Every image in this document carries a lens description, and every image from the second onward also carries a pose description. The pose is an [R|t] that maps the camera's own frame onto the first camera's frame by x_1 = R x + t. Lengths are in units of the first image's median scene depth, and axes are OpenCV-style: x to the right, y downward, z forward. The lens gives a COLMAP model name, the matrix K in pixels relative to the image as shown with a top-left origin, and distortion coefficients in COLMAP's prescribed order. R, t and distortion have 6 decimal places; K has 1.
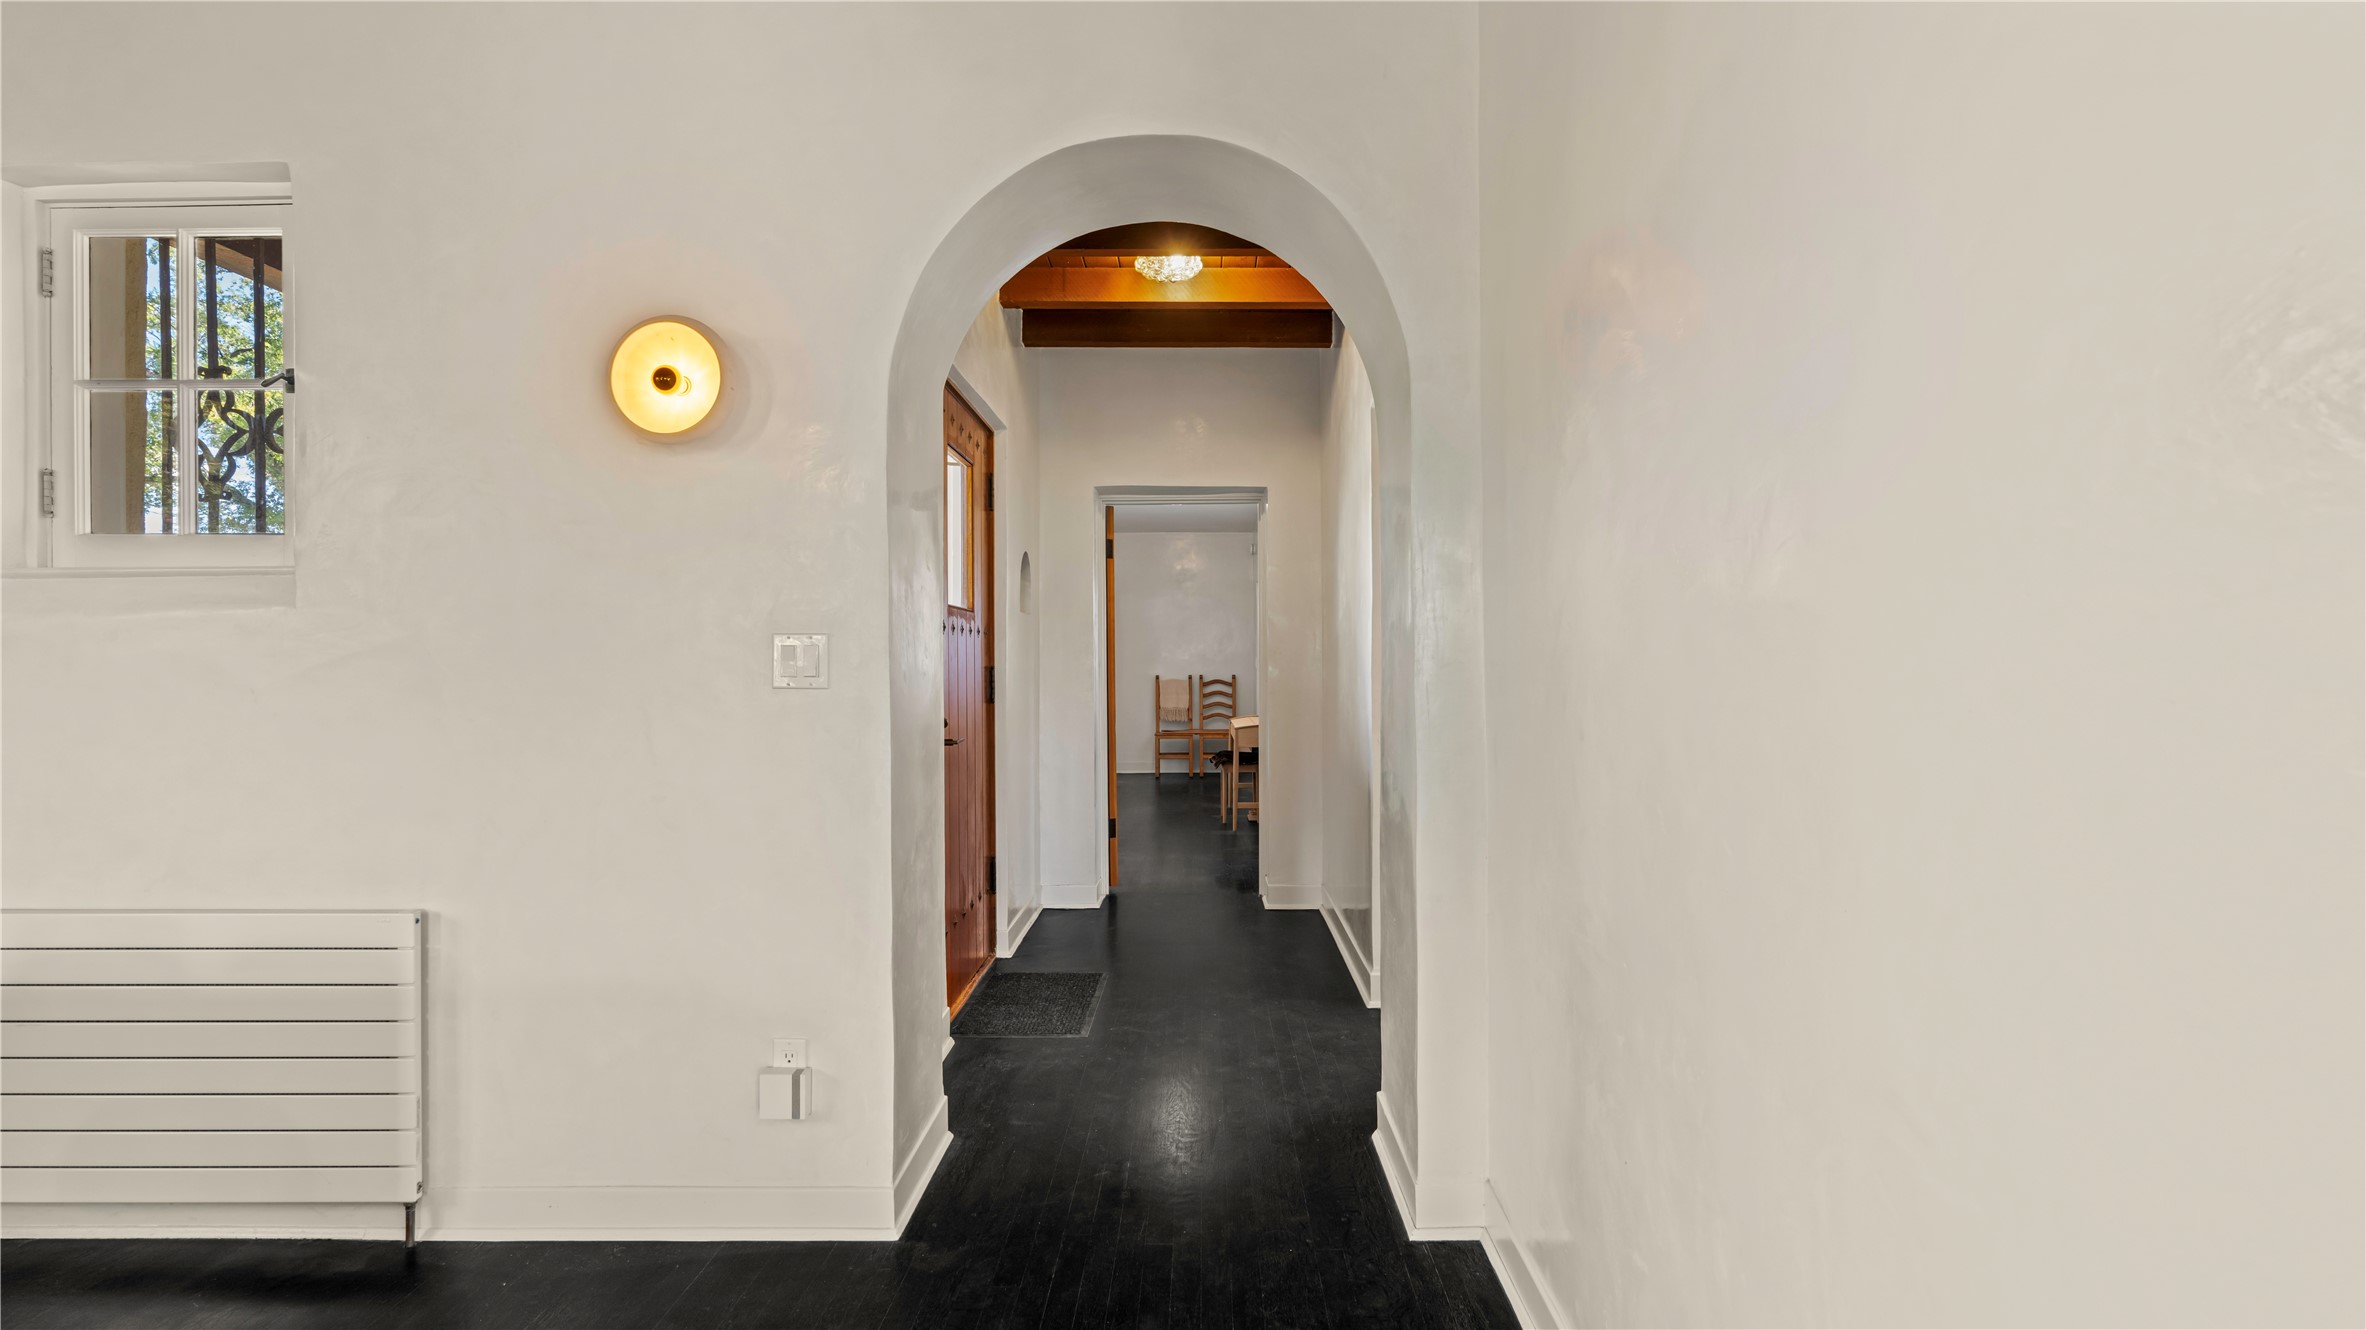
lens RADIAL K [[1104.2, 0, 1178.8], [0, 1104.2, 639.7], [0, 0, 1]] dist [-0.004263, 0.000584]
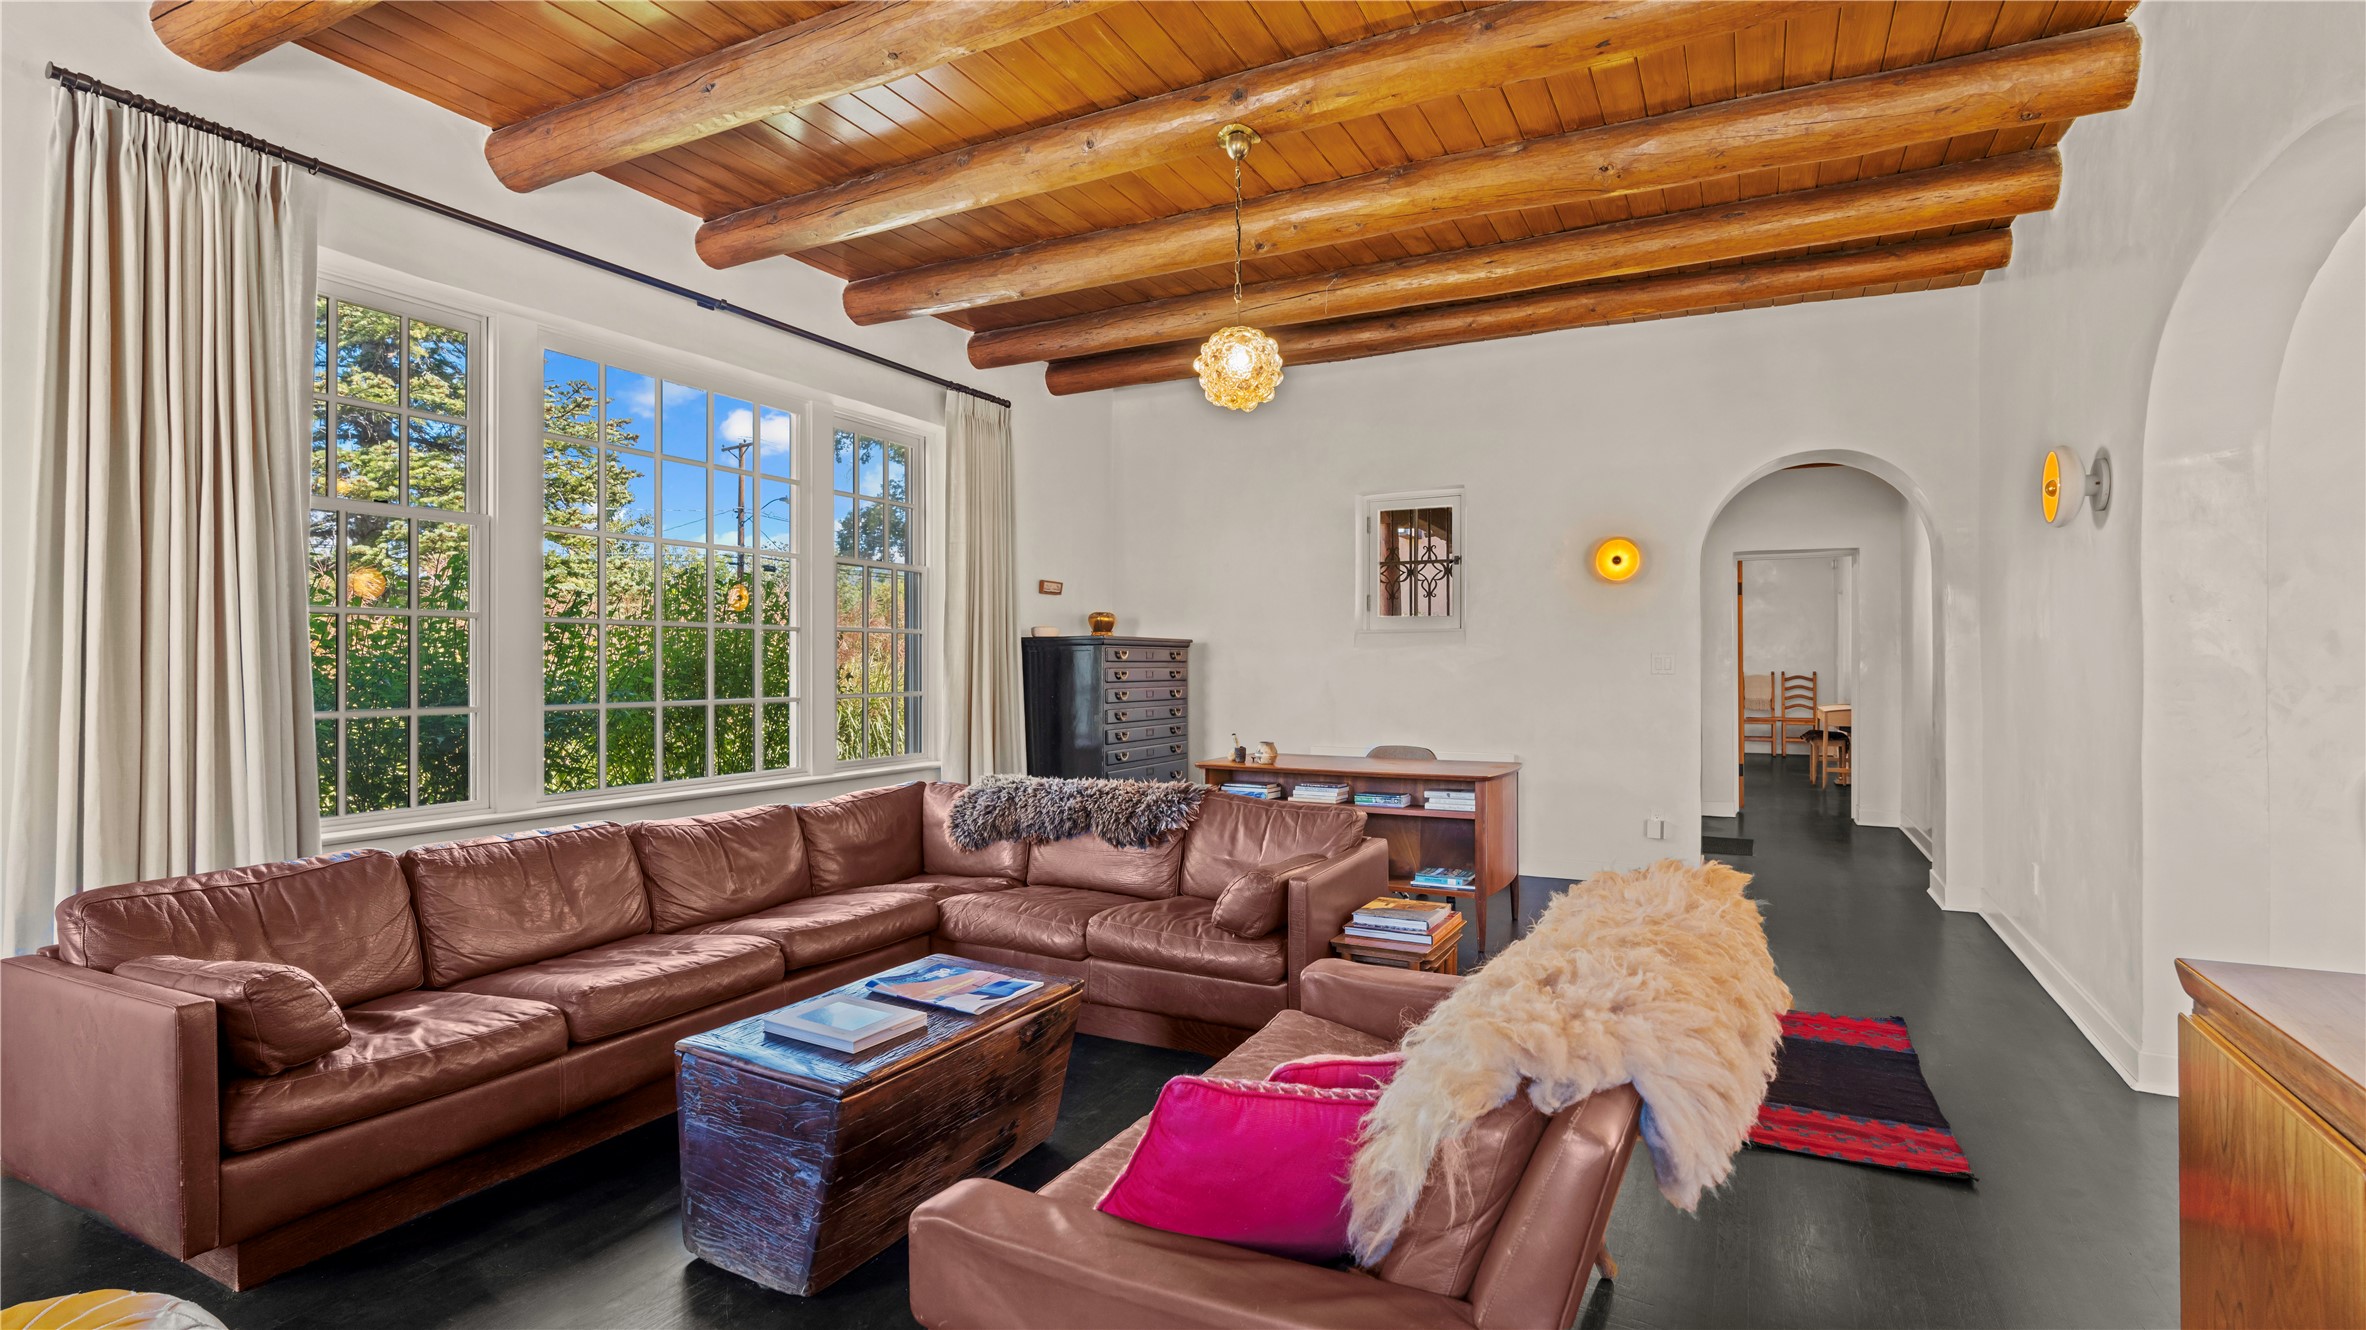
lens RADIAL K [[1104.2, 0, 1178.8], [0, 1104.2, 639.7], [0, 0, 1]] dist [-0.004263, 0.000584]
pose [[0.898130, 0.006164, -0.439686, -0.088507], [-0.002390, 0.999955, 0.009135, -0.023075], [0.439723, -0.007154, 0.898105, -0.723963]]
